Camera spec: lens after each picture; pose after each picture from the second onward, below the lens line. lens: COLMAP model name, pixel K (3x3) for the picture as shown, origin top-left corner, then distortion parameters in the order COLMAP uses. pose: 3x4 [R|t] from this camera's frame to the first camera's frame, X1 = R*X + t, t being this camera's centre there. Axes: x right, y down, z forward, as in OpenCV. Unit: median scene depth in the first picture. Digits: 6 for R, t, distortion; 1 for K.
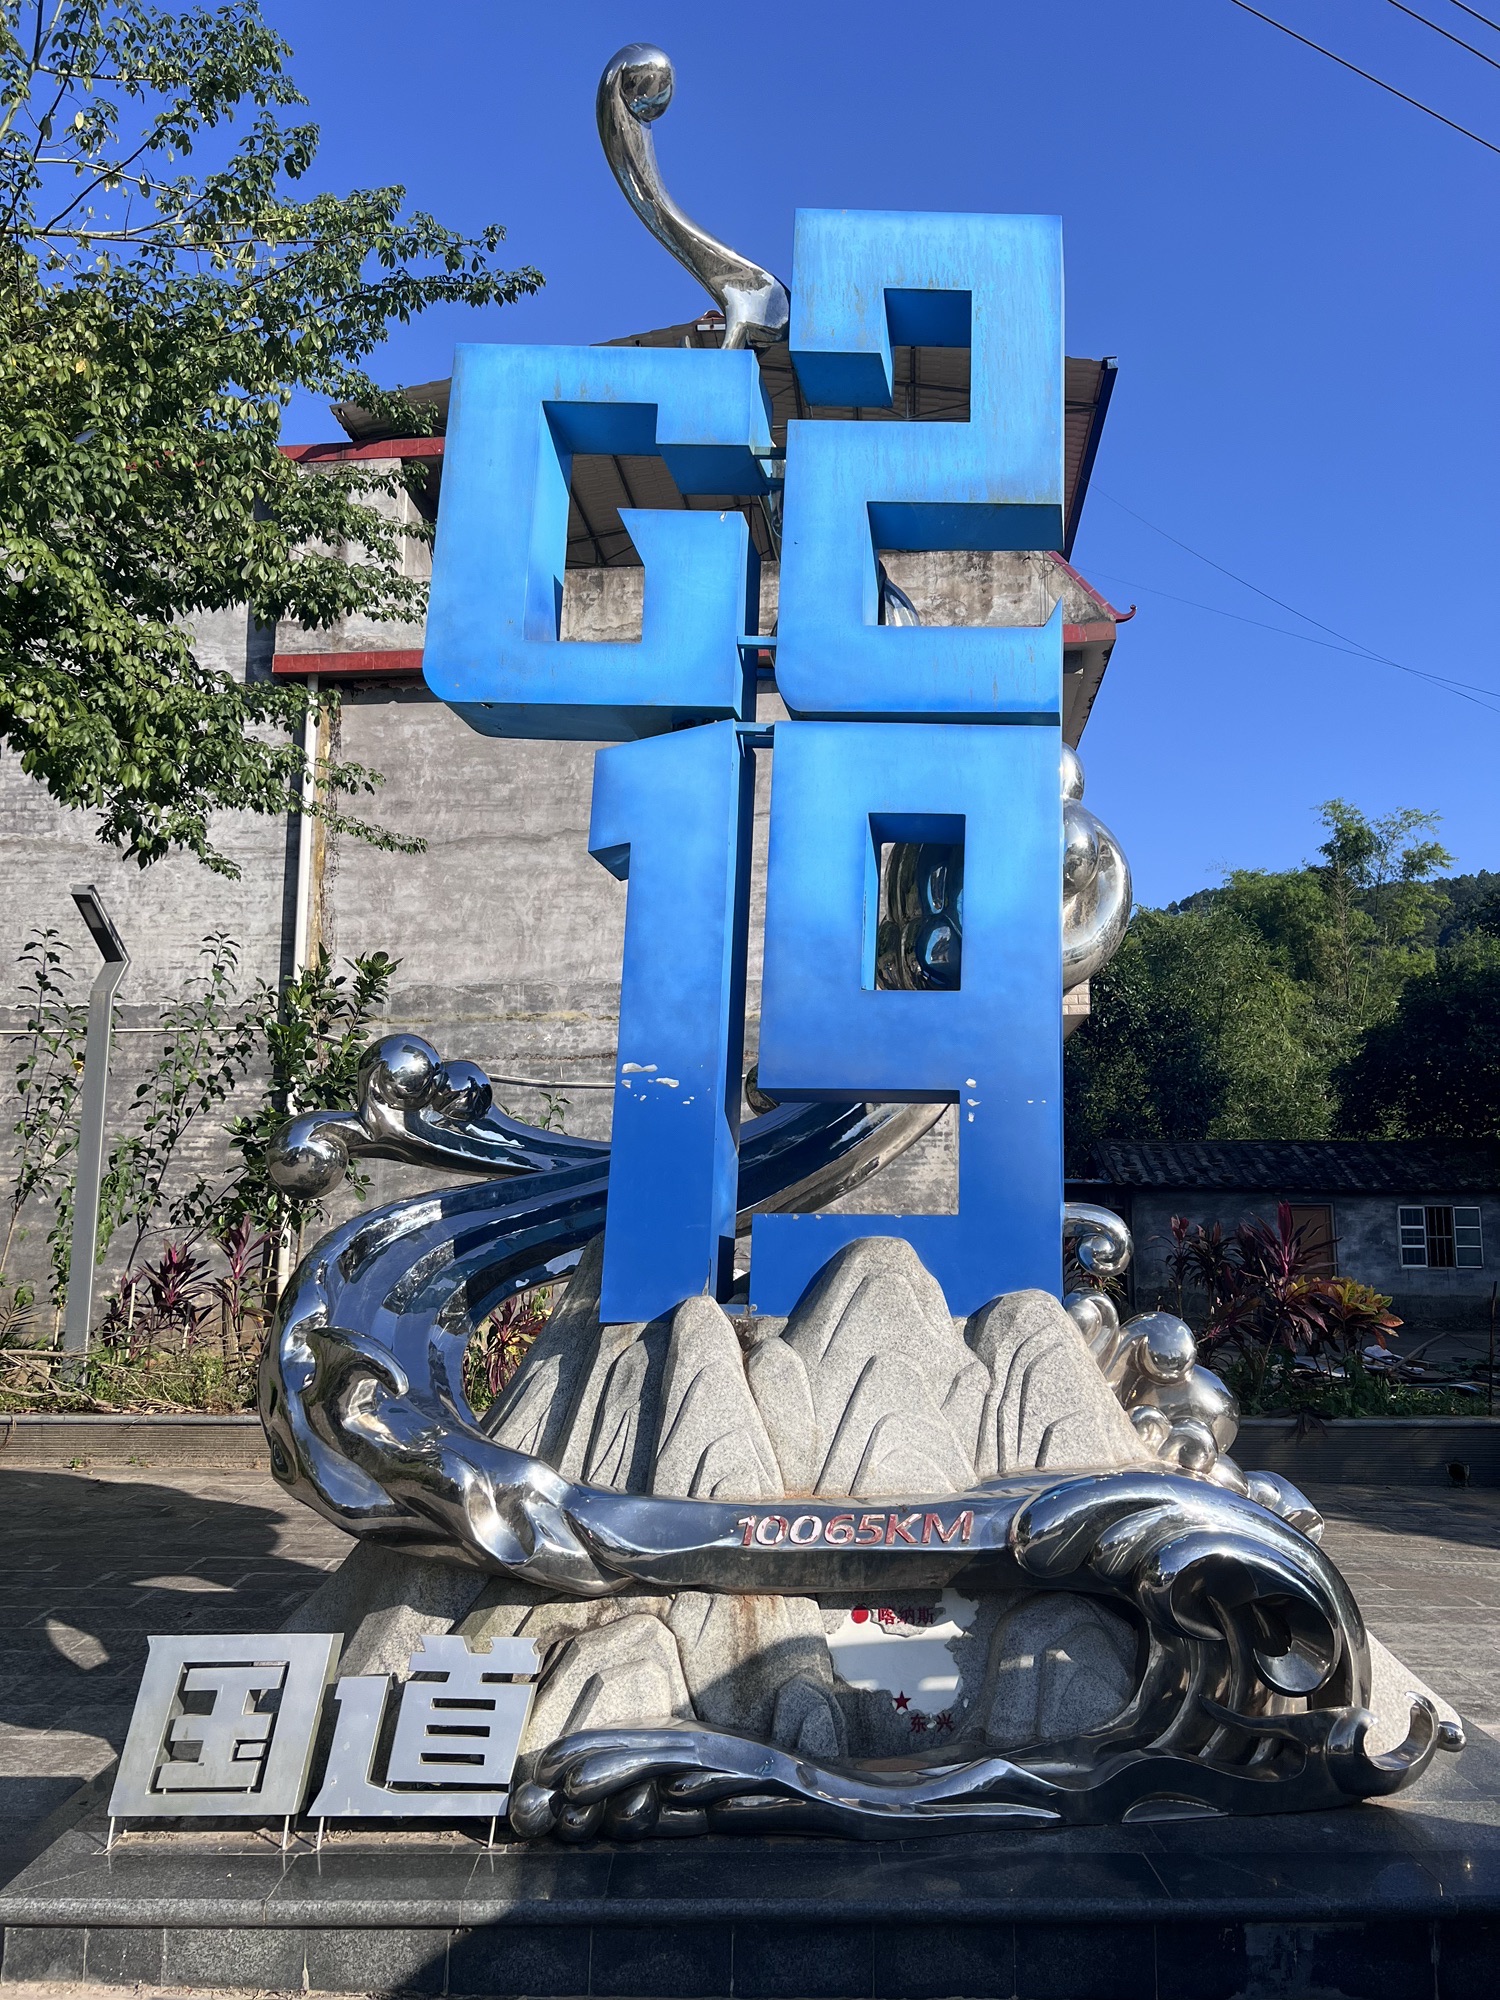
lens RADIAL K [[1490.8, 0, 753.5], [0, 1490.8, 1009.5], [0, 0, 1]] dist [0.066720, -0.105607]
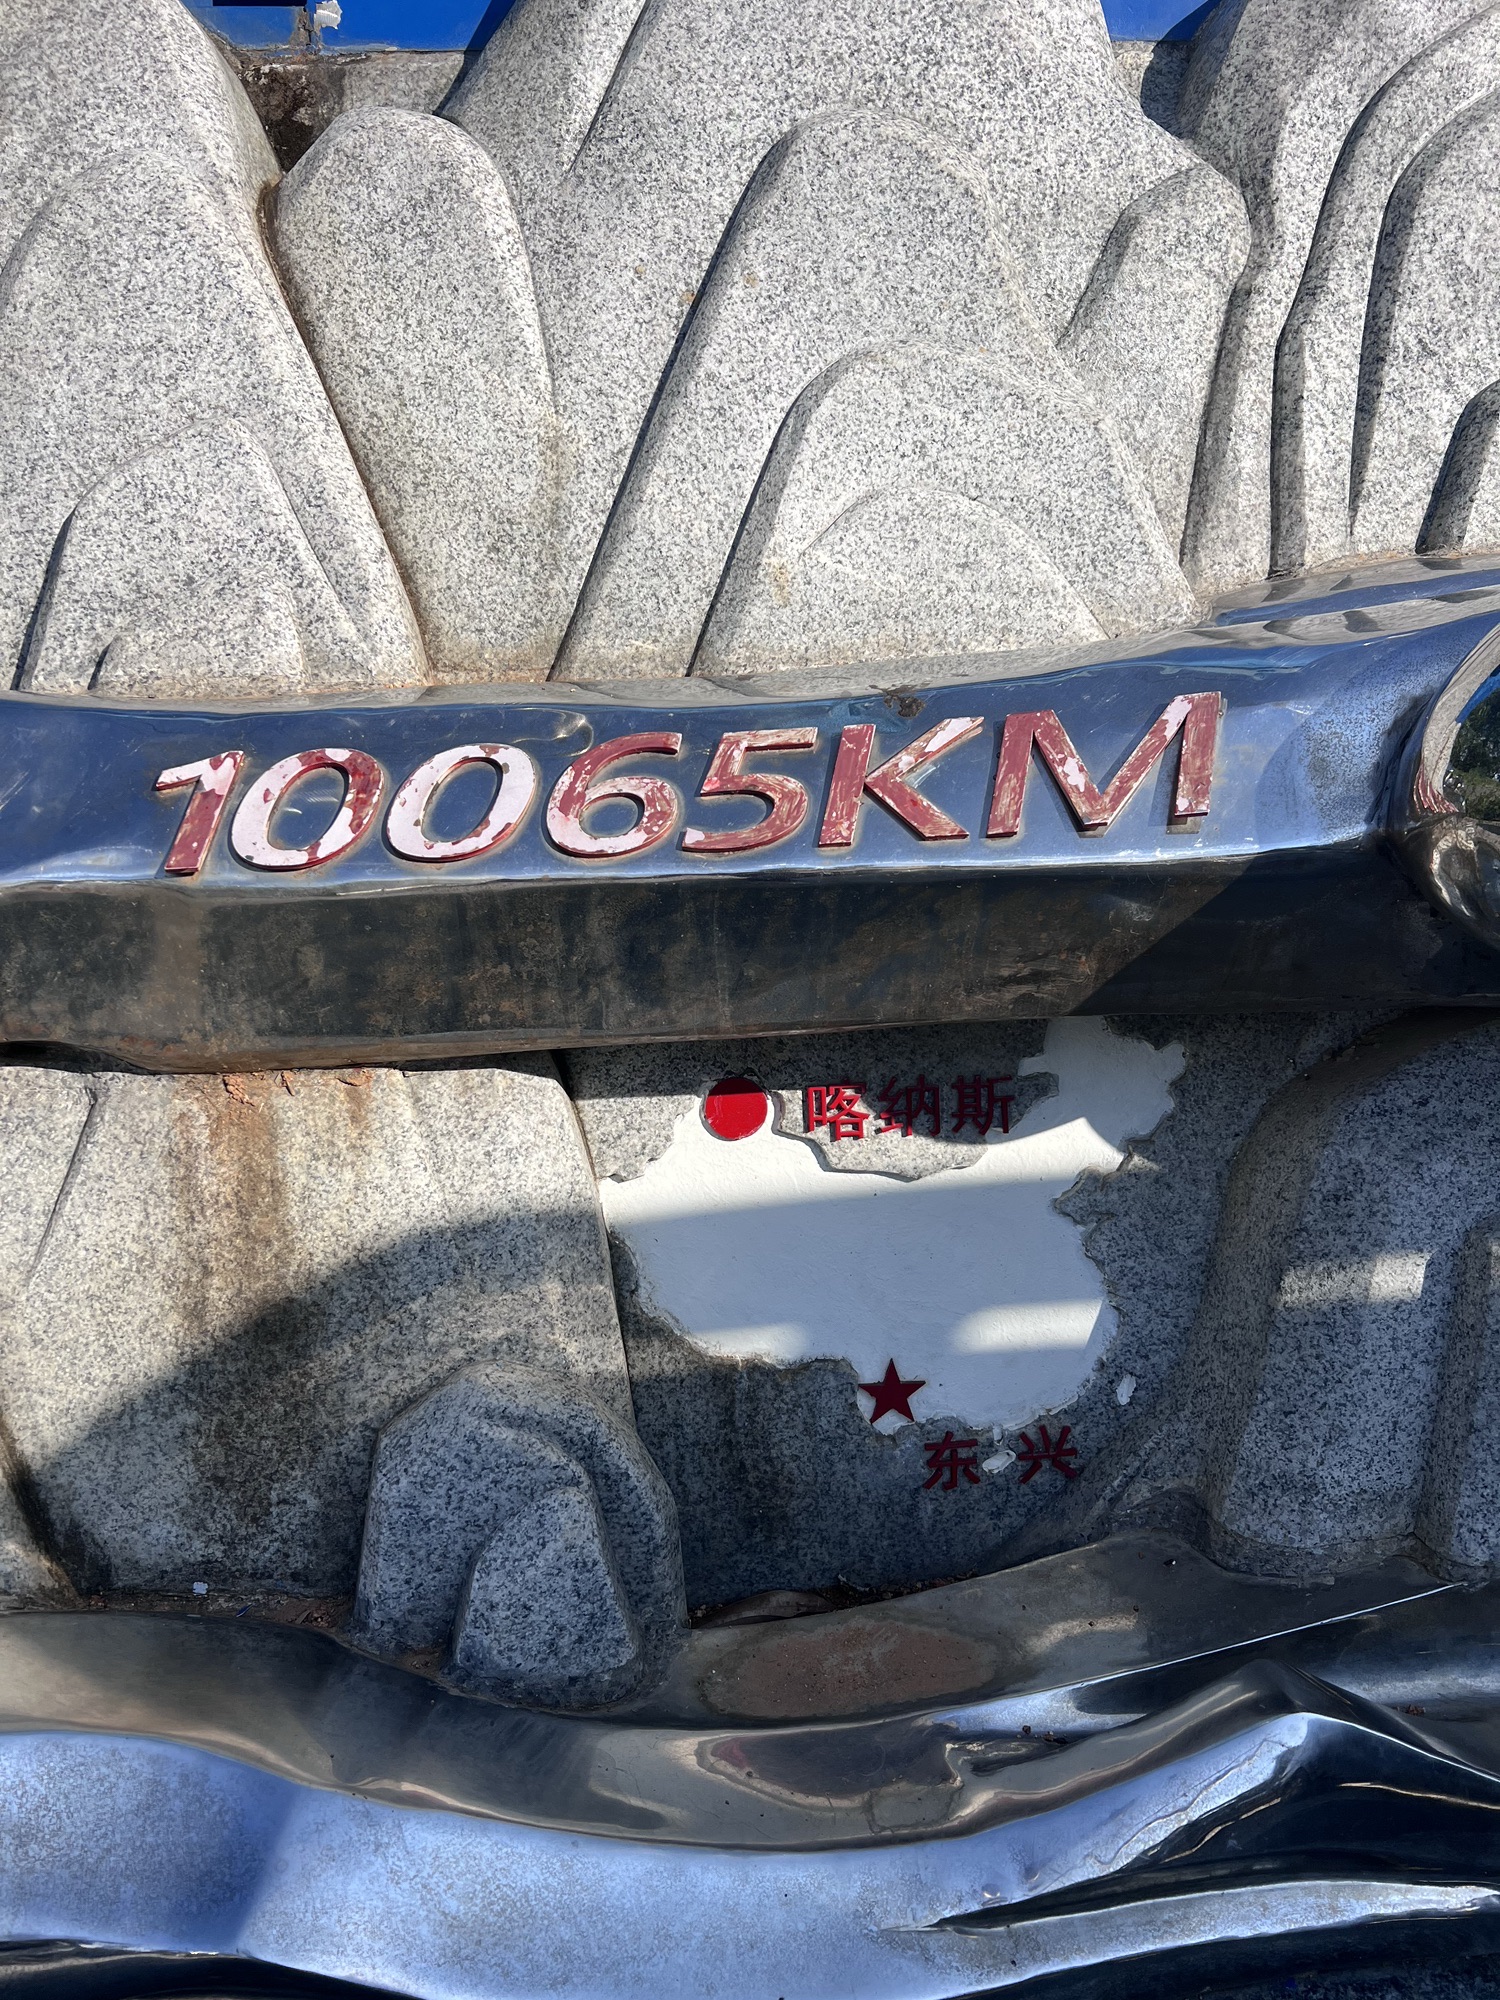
lens RADIAL K [[1490.8, 0, 753.5], [0, 1490.8, 1009.5], [0, 0, 1]] dist [0.066720, -0.105607]
pose [[0.999399, -0.033505, -0.008865, 0.074038], [0.034203, 0.912194, 0.408328, 0.268529], [-0.005595, -0.408385, 0.912792, 0.737825]]
